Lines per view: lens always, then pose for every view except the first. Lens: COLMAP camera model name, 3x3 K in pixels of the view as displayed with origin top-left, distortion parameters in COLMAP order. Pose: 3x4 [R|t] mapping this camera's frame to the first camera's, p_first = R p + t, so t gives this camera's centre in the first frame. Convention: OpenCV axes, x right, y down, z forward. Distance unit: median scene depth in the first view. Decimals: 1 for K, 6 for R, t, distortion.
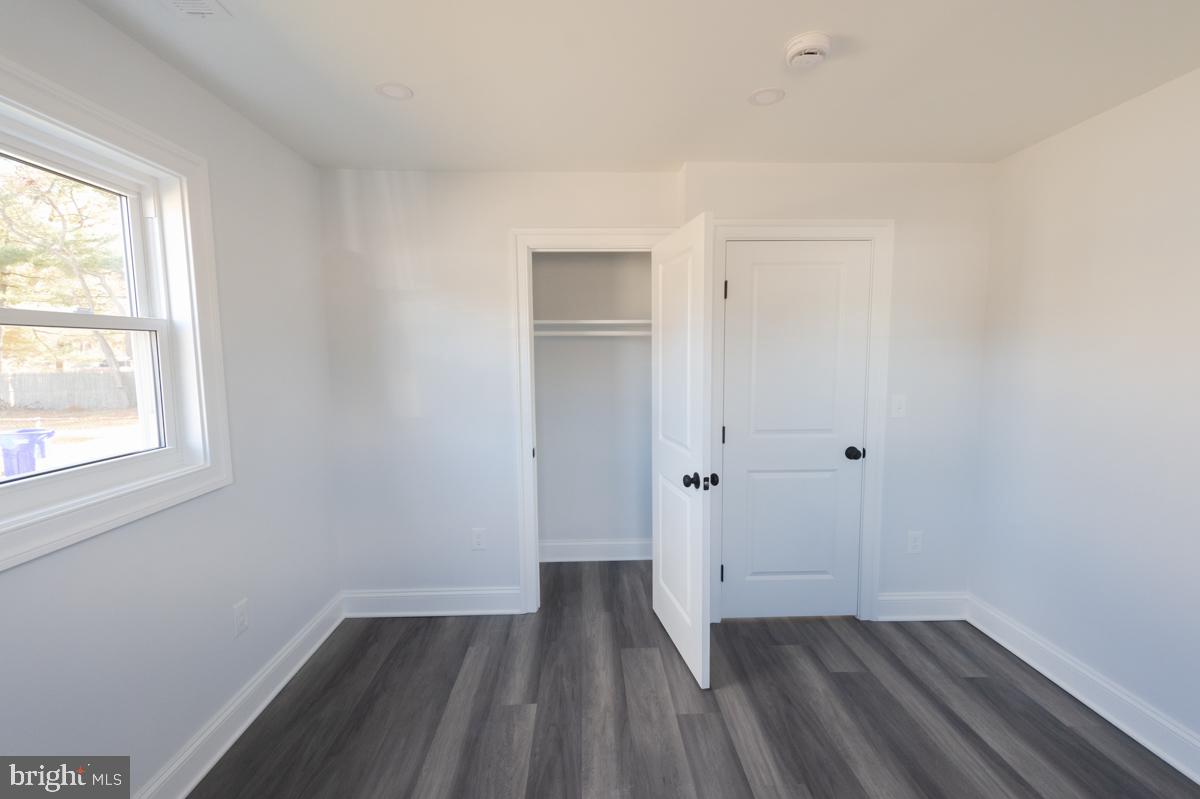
lens RADIAL K [[493.0, 0, 600.0], [0, 493.0, 399.5], [0, 0, 1]] dist [0.001064, 0.000039]
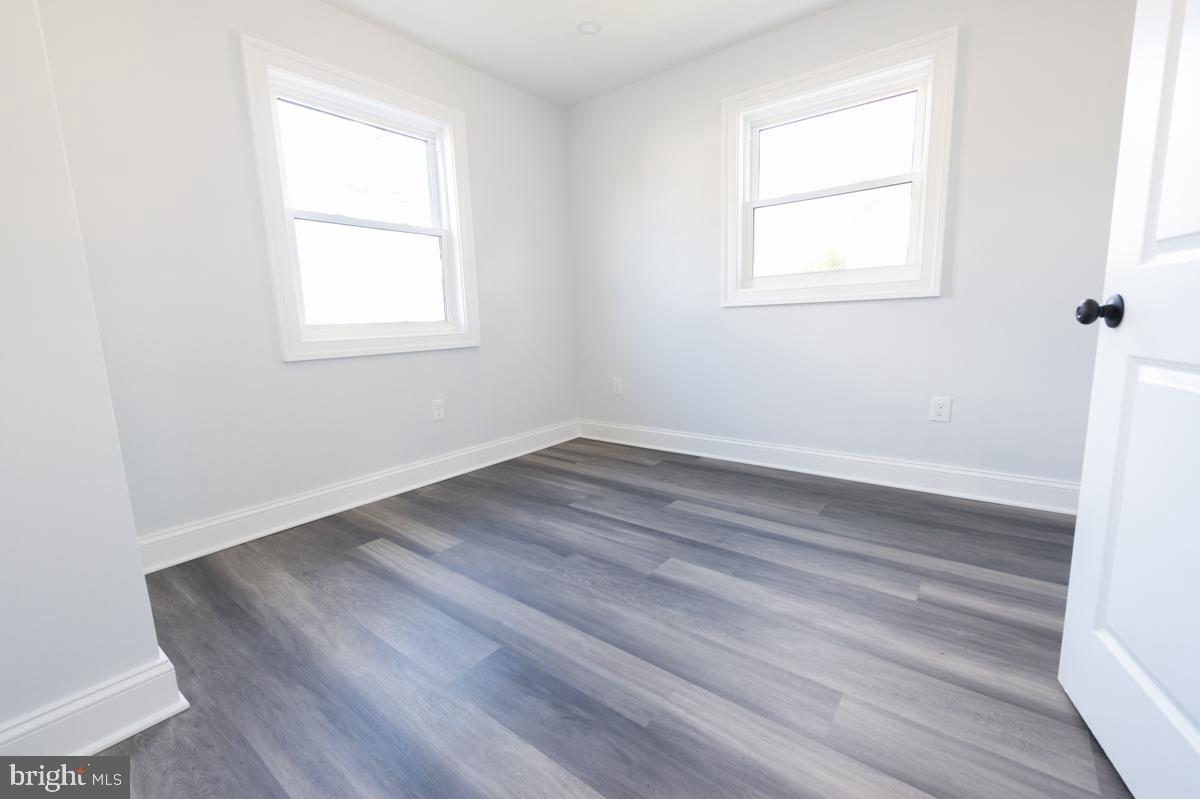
lens RADIAL K [[508.4, 0, 597.2], [0, 508.4, 396.2], [0, 0, 1]] dist [0.001670, -0.000285]
pose [[-0.644647, 0.143904, -0.750814, 0.859527], [-0.036053, 0.975308, 0.217887, 0.173382], [0.763630, 0.167530, -0.623541, 1.225243]]
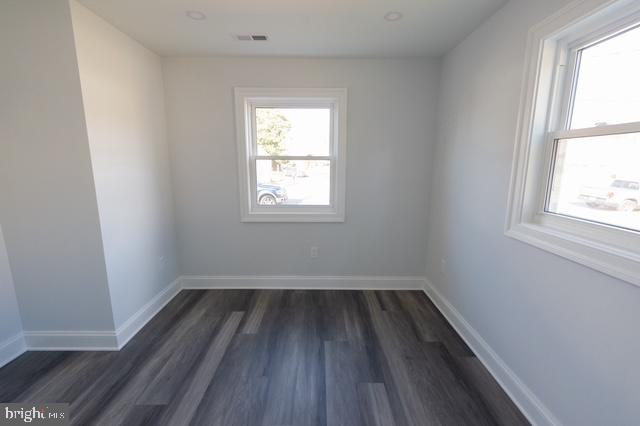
lens RADIAL K [[271.1, 0, 318.5], [0, 271.1, 211.2], [0, 0, 1]] dist [0.001670, -0.000285]
pose [[-0.999338, -0.004423, 0.036099, -0.133974], [0.005554, 0.962377, 0.271661, -0.103966], [-0.035942, 0.271682, -0.961716, 1.334367]]
